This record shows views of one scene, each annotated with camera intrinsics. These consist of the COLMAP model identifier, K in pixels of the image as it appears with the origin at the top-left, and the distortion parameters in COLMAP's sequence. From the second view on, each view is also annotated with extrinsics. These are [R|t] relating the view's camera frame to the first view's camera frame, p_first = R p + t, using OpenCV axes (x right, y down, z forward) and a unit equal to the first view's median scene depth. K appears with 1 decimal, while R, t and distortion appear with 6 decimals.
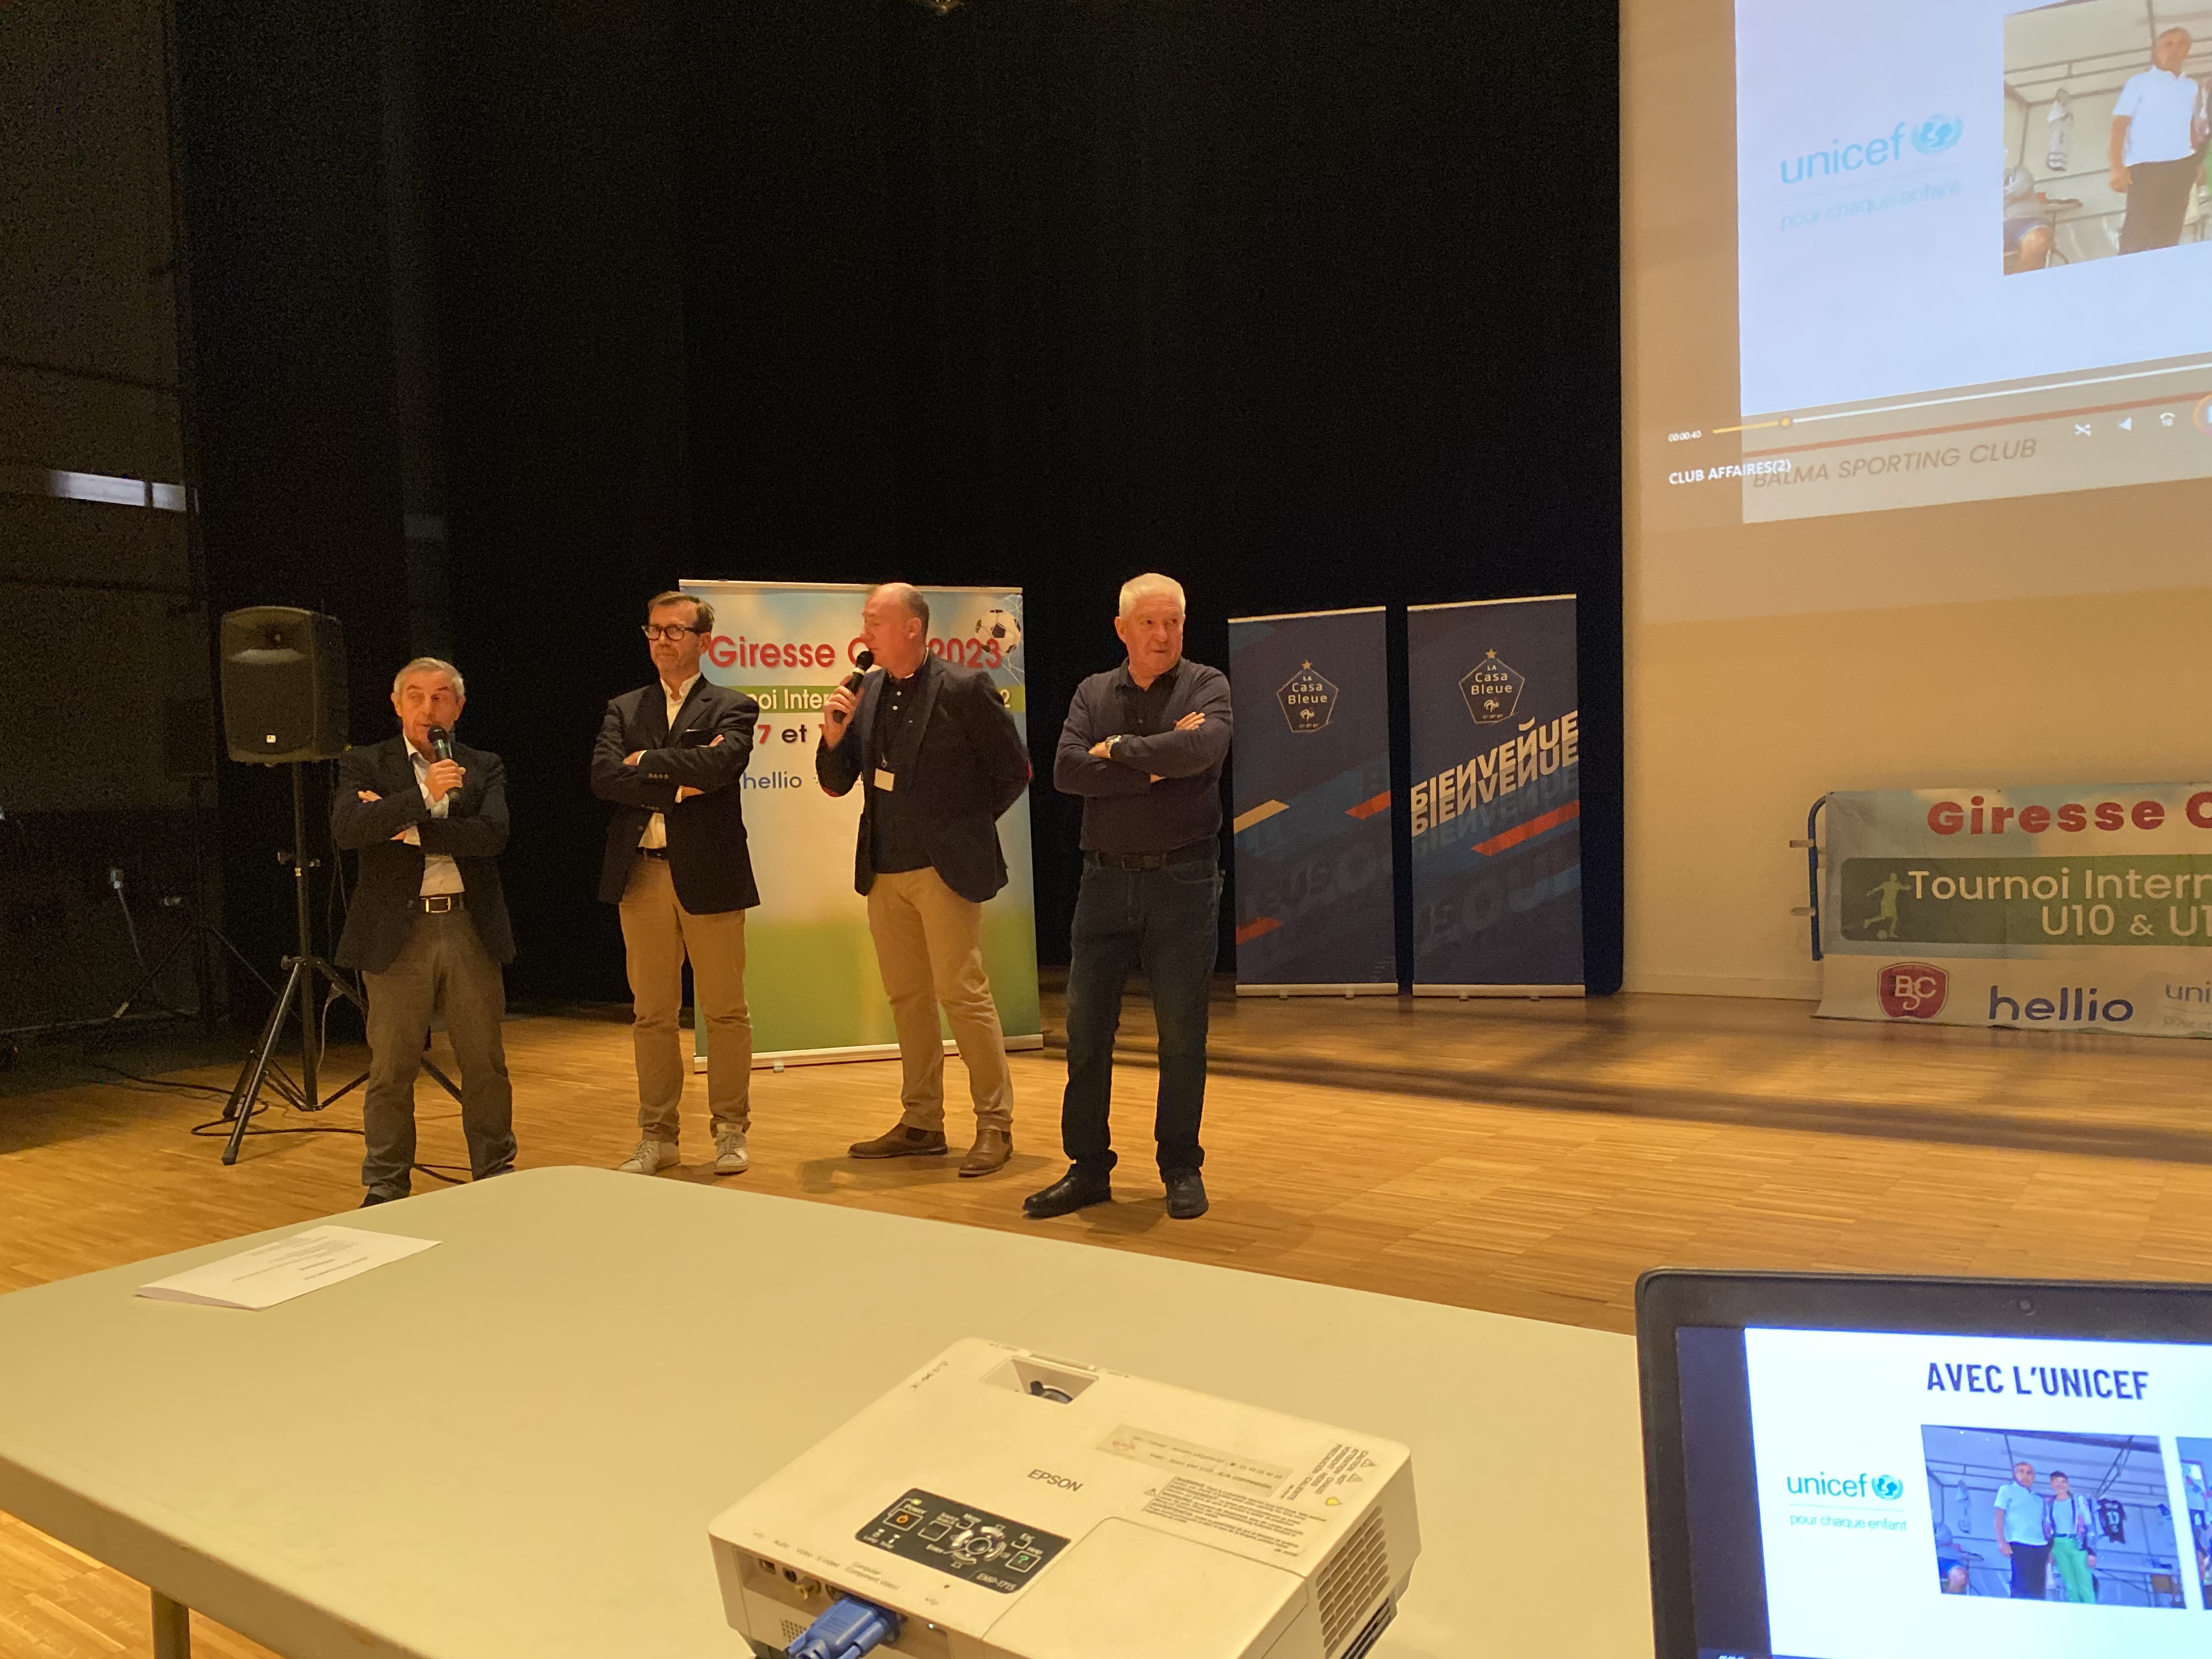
lens RADIAL K [[1704.5, 0, 1092.5], [0, 1704.5, 825.3], [0, 0, 1]] dist [0.001644, -0.002865]
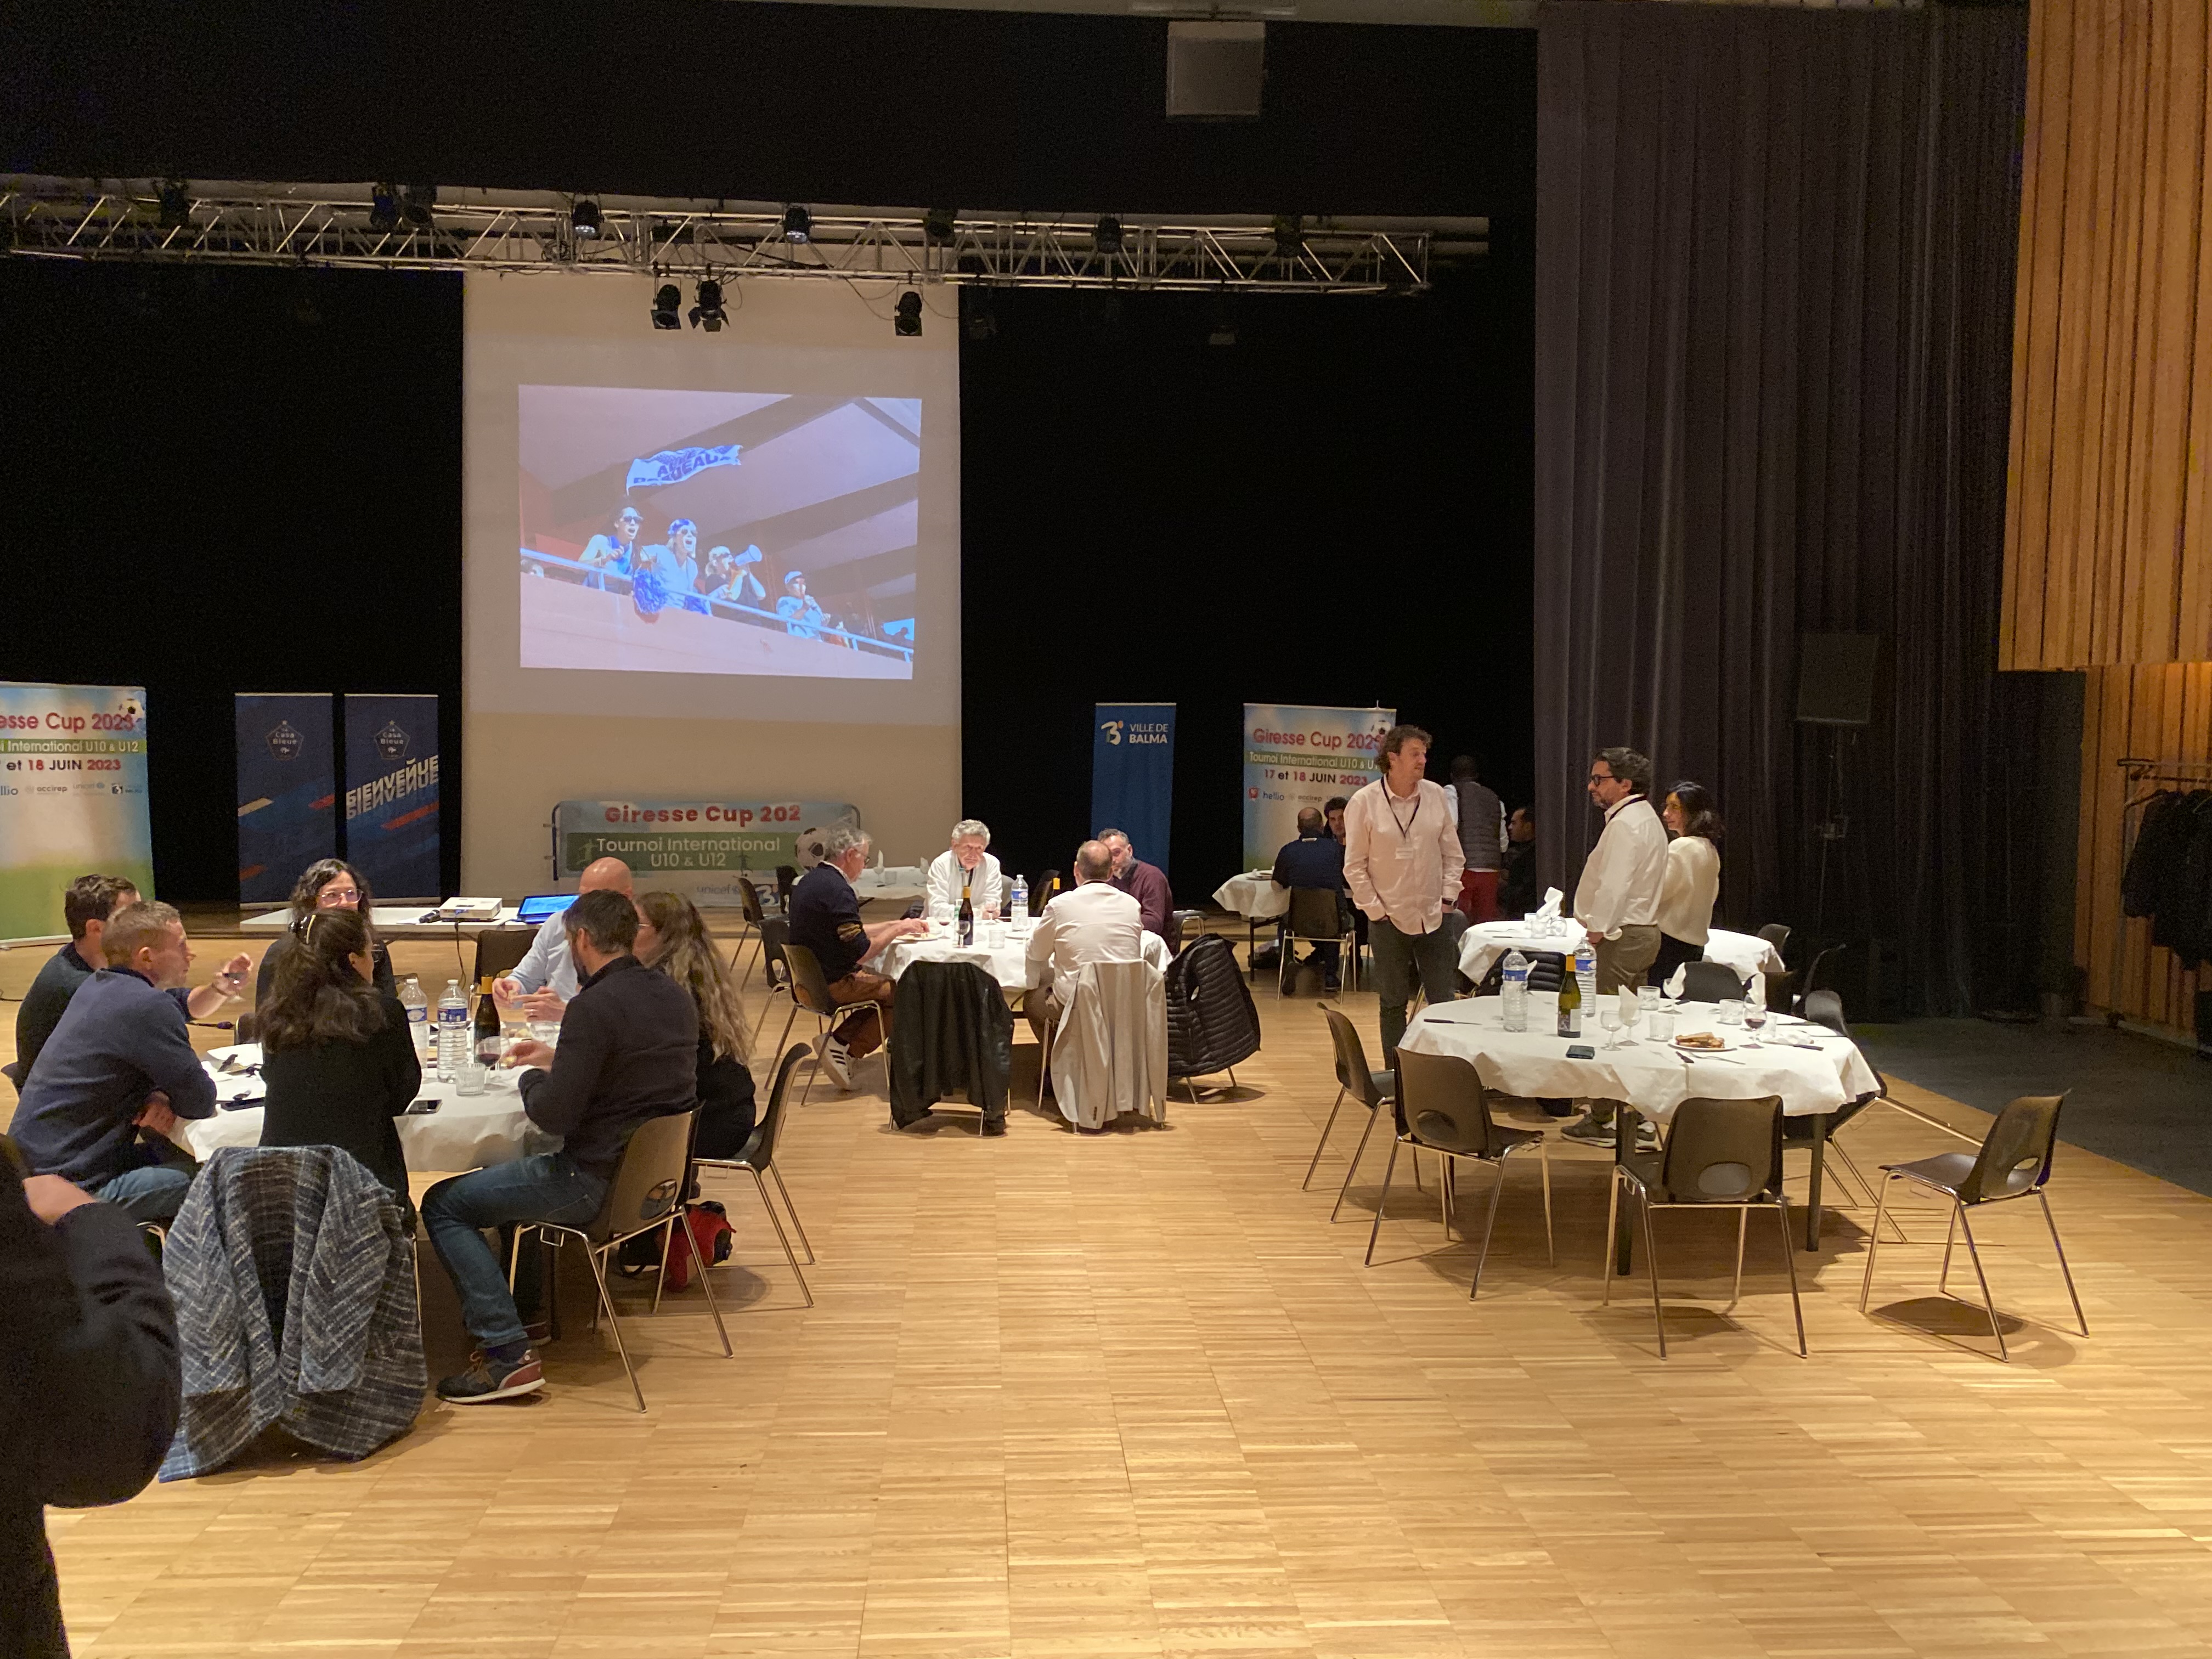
lens RADIAL K [[1704.5, 0, 1093.1], [0, 1704.5, 821.2], [0, 0, 1]] dist [0.001644, -0.002865]
pose [[0.763393, 0.004508, 0.645919, -0.453531], [-0.021971, 0.999578, 0.018991, -0.051535], [-0.645561, -0.028689, 0.763170, -1.092706]]
